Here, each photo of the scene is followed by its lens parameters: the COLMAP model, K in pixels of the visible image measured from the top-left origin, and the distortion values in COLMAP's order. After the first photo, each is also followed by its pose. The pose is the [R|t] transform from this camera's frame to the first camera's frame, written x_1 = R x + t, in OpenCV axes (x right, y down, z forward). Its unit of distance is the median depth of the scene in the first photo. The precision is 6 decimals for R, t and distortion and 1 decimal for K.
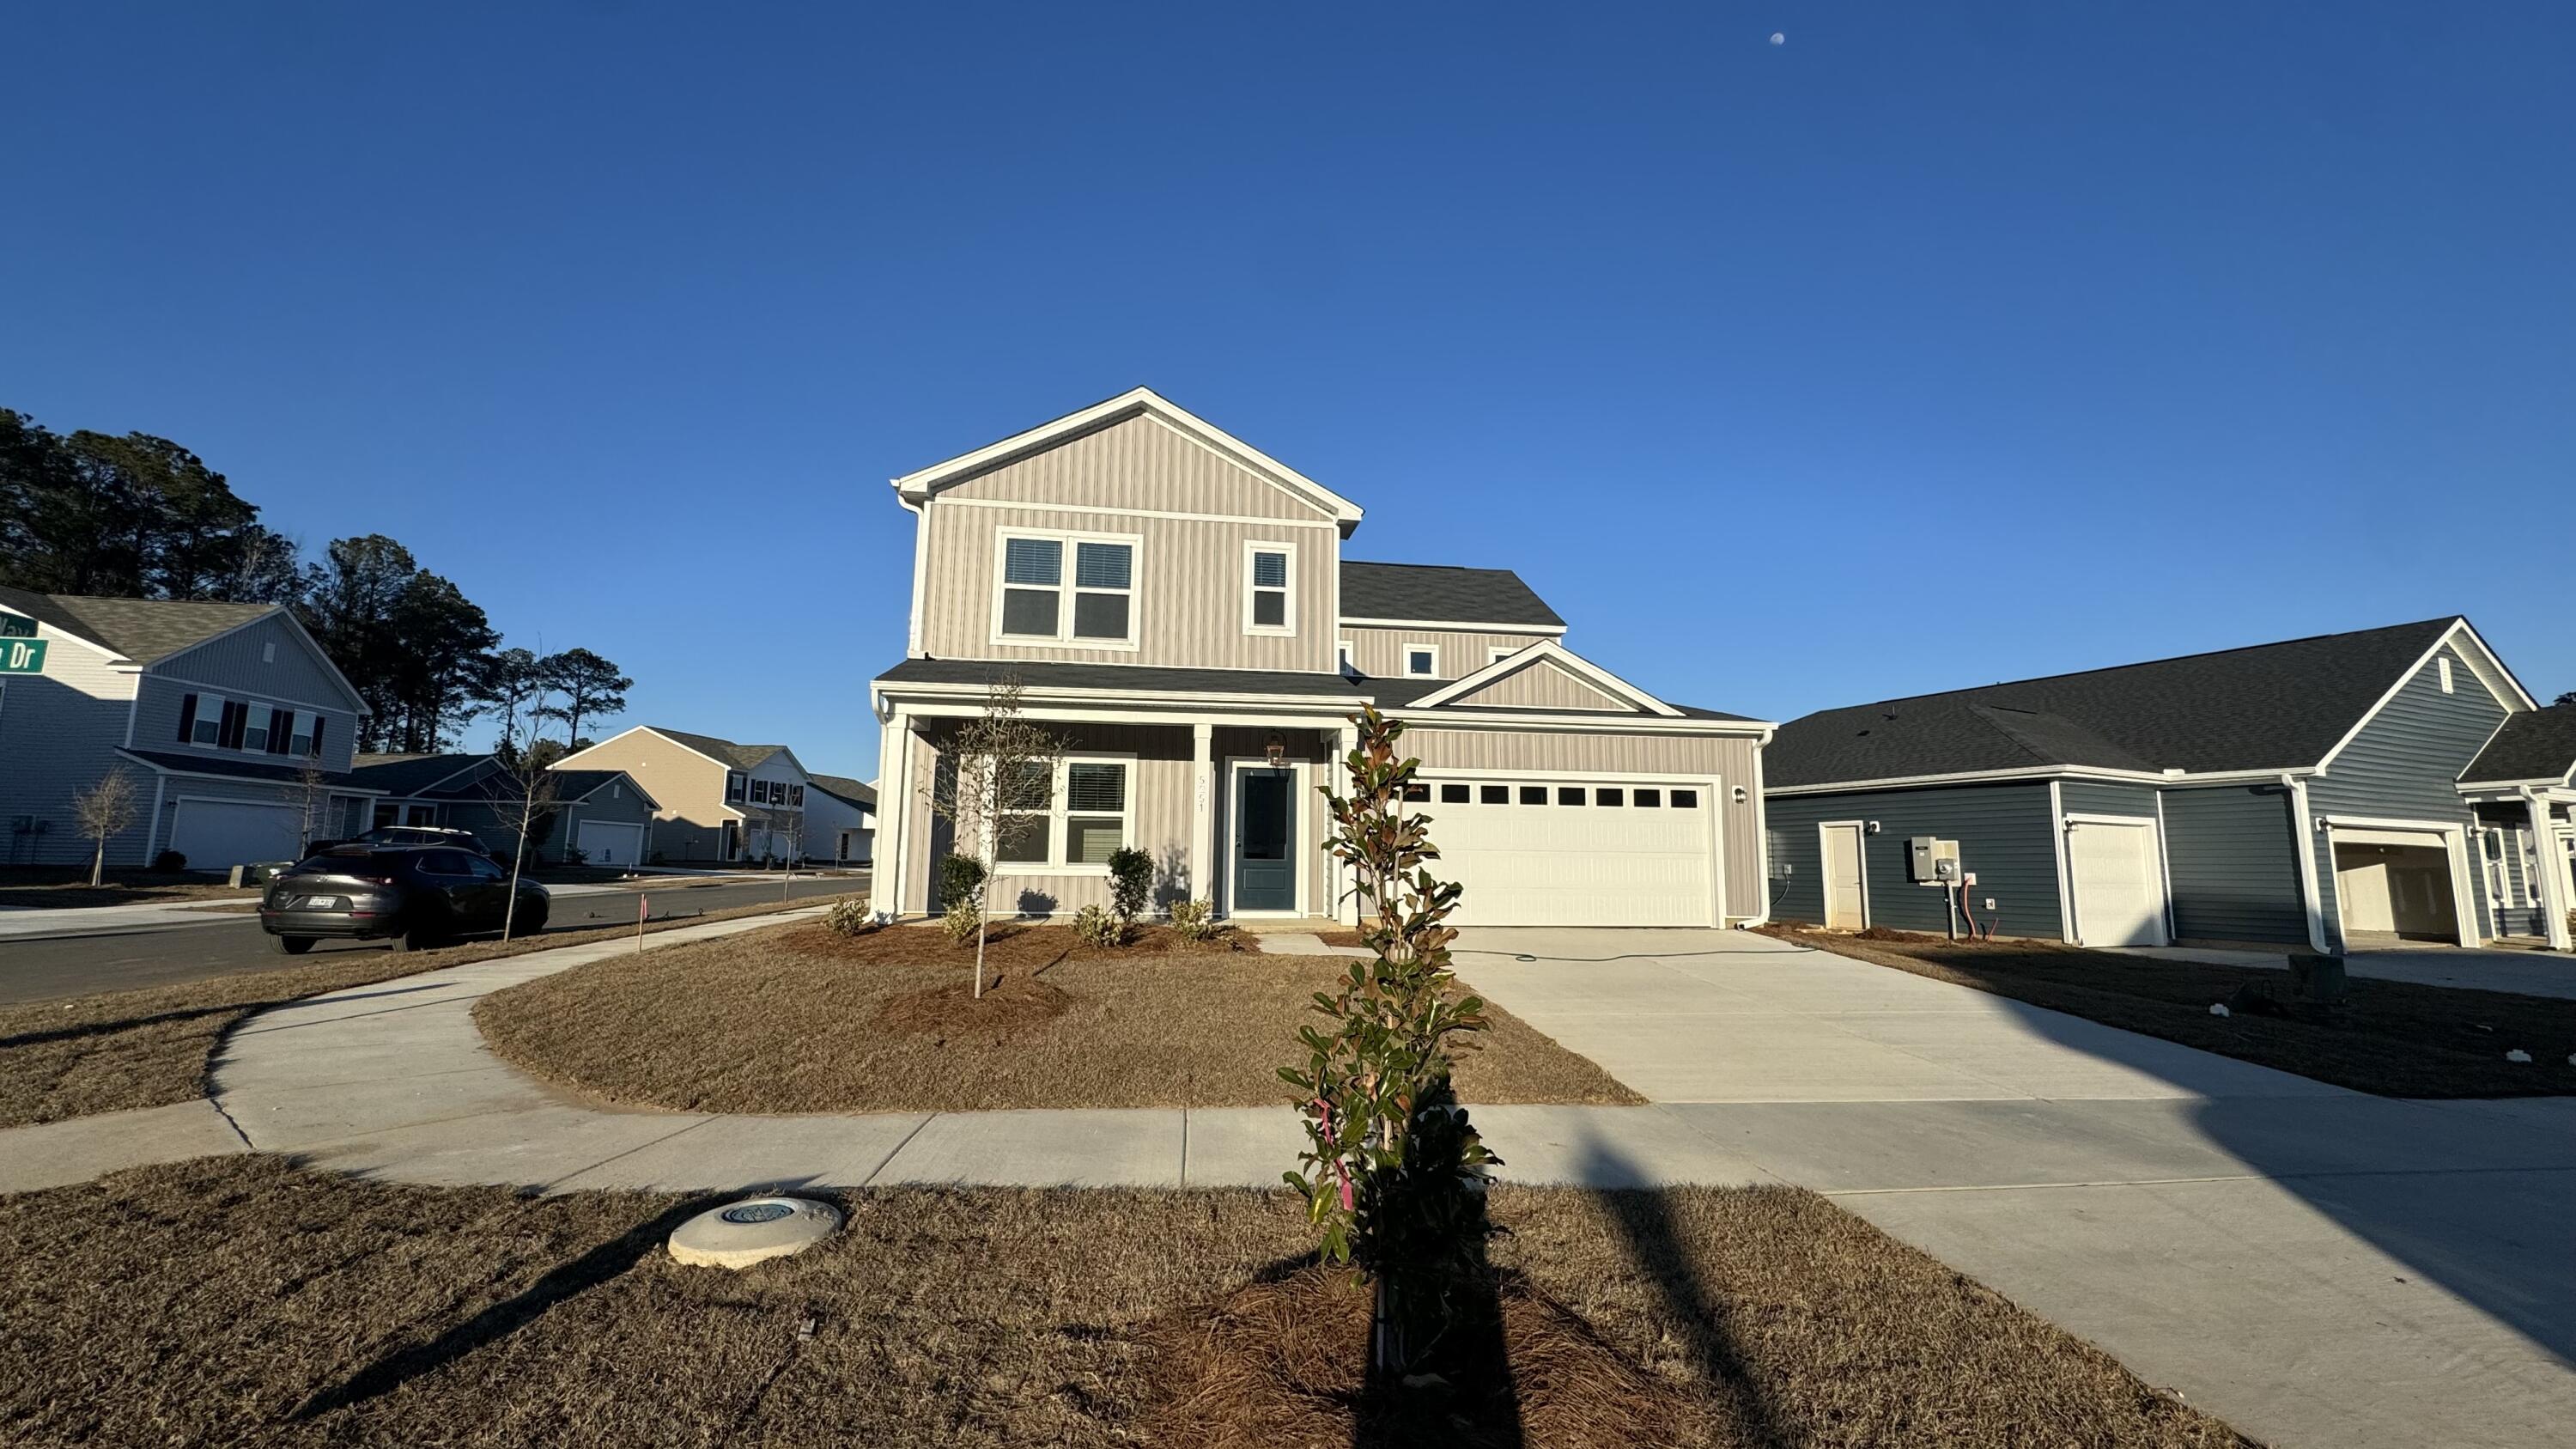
lens RADIAL K [[1048.5, 0, 1282.5], [0, 1048.5, 722.4], [0, 0, 1]] dist [0.002371, 0.000087]
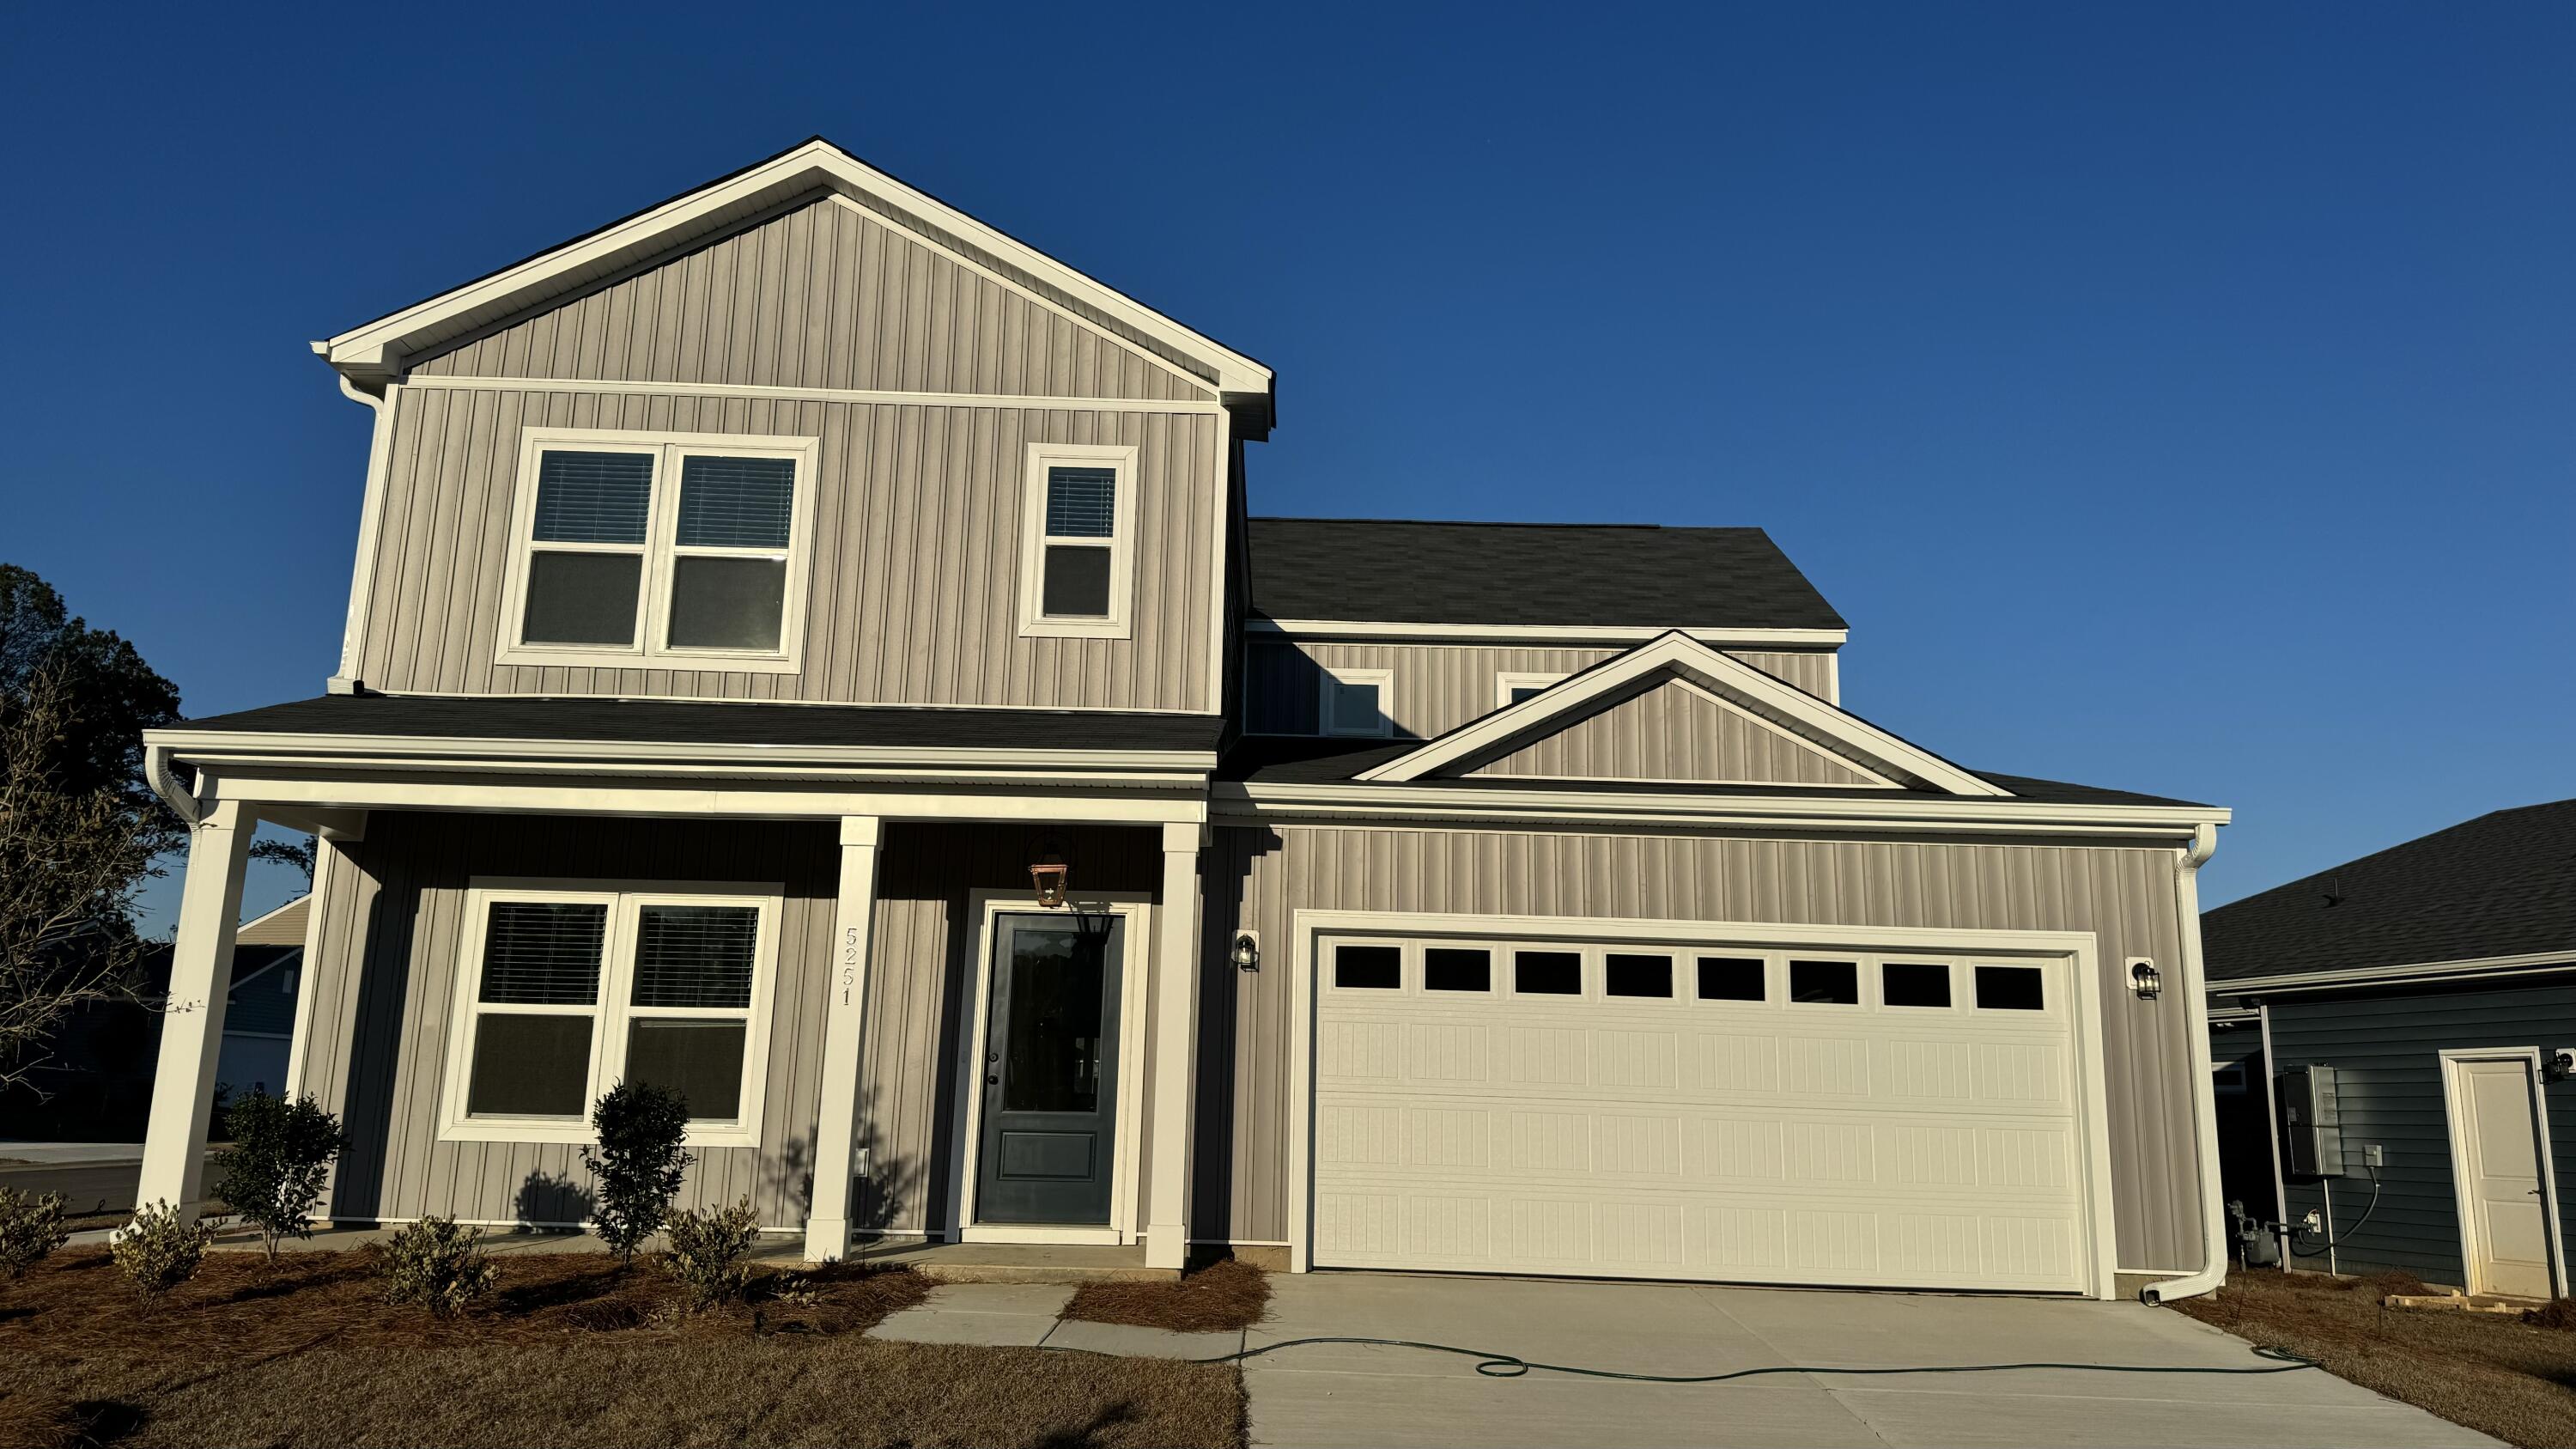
lens RADIAL K [[1816.5, 0, 1288.0], [0, 1816.5, 724.5], [0, 0, 1]] dist [0.106589, -0.136943]
pose [[0.988106, -0.018070, -0.152708, 0.211604], [0.006138, 0.996915, -0.078251, 0.022996], [0.153651, 0.076383, 0.985168, 0.200734]]
